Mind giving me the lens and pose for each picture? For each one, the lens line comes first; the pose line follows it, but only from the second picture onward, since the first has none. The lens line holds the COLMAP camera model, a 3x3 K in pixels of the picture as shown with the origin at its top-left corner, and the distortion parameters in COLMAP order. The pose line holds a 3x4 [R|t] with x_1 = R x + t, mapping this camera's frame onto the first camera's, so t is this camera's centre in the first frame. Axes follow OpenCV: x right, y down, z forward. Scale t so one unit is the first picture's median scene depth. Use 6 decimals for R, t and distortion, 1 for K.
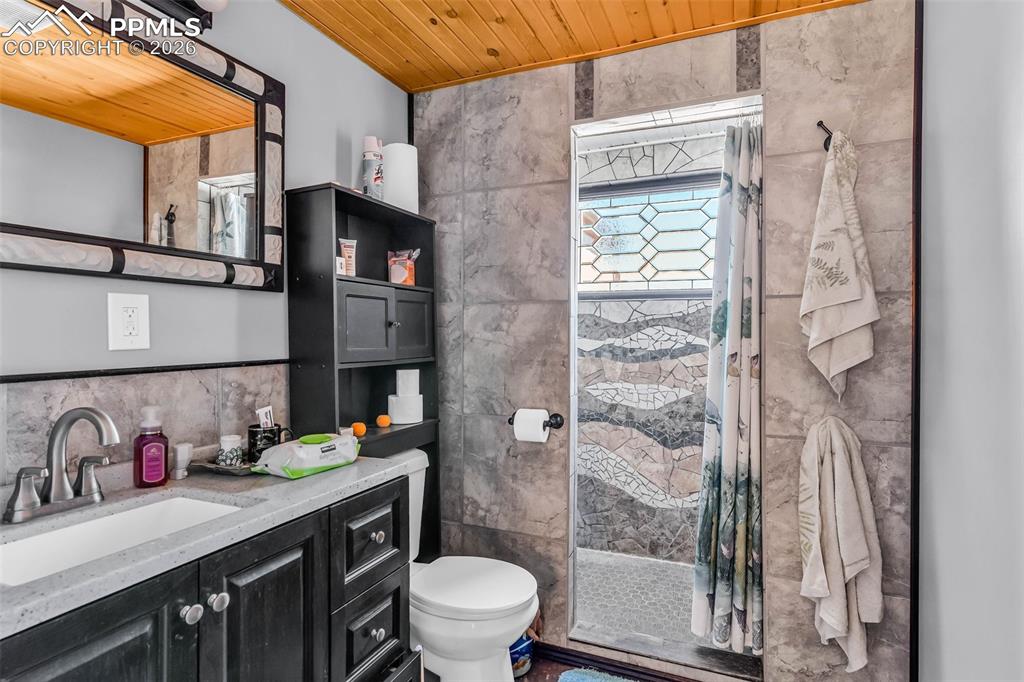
lens RADIAL K [[535.7, 0, 515.5], [0, 535.7, 319.2], [0, 0, 1]] dist [0.001622, 0.000390]
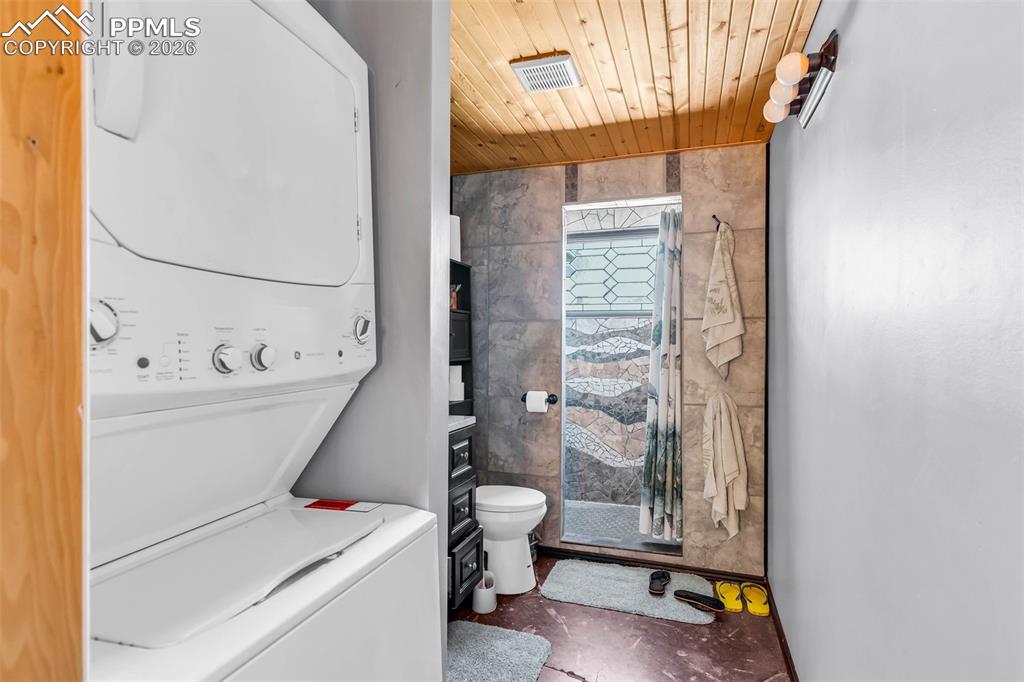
lens RADIAL K [[535.7, 0, 515.5], [0, 535.7, 319.2], [0, 0, 1]] dist [0.001622, 0.000390]
pose [[0.996835, 0.005090, 0.079331, -0.152554], [-0.003667, 0.999830, -0.018069, -0.008934], [-0.079410, 0.017721, 0.996685, -0.517019]]
